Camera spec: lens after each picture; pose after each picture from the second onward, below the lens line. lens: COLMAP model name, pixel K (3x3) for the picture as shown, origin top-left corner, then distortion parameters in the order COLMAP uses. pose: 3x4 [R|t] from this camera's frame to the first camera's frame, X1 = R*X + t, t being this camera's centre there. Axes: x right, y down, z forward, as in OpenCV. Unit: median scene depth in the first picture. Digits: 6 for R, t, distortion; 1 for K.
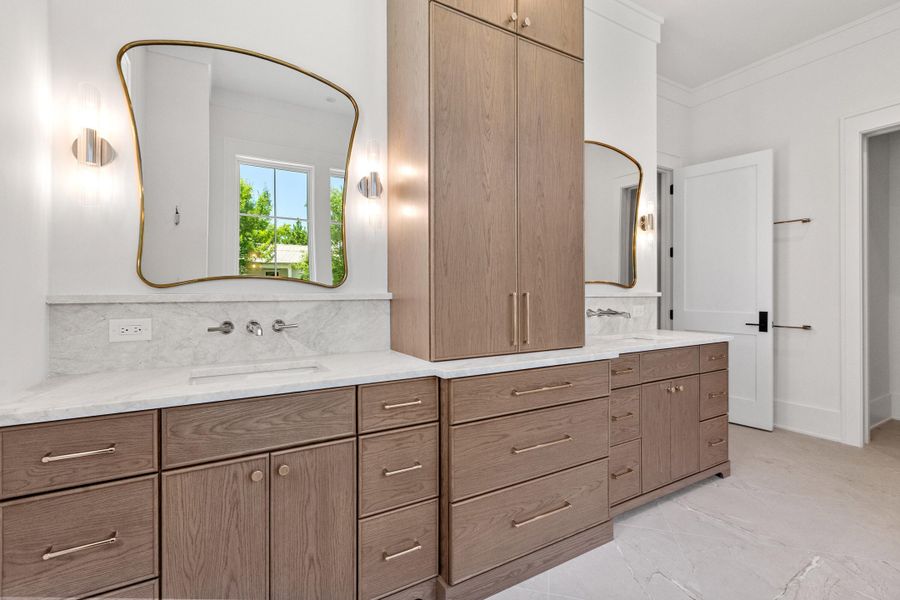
lens RADIAL K [[412.2, 0, 451.1], [0, 412.2, 280.3], [0, 0, 1]] dist [-0.001850, 0.000274]
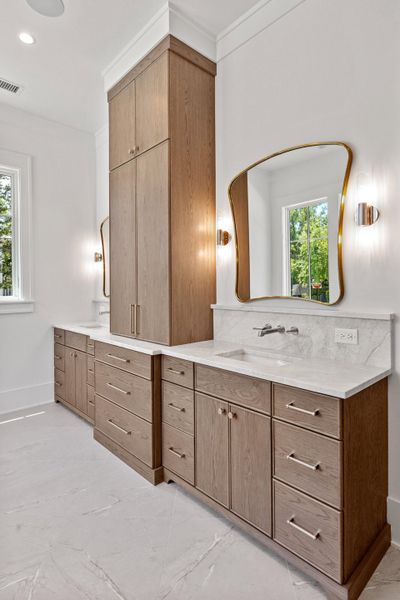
lens RADIAL K [[321.0, 0, 200.0], [0, 321.0, 300.0], [0, 0, 1]] dist [-0.001974, -0.000834]
pose [[0.208421, 0.007042, -0.978014, 1.327358], [0.012340, 0.999876, 0.009830, -0.001051], [0.977961, -0.014117, 0.208308, 0.841159]]
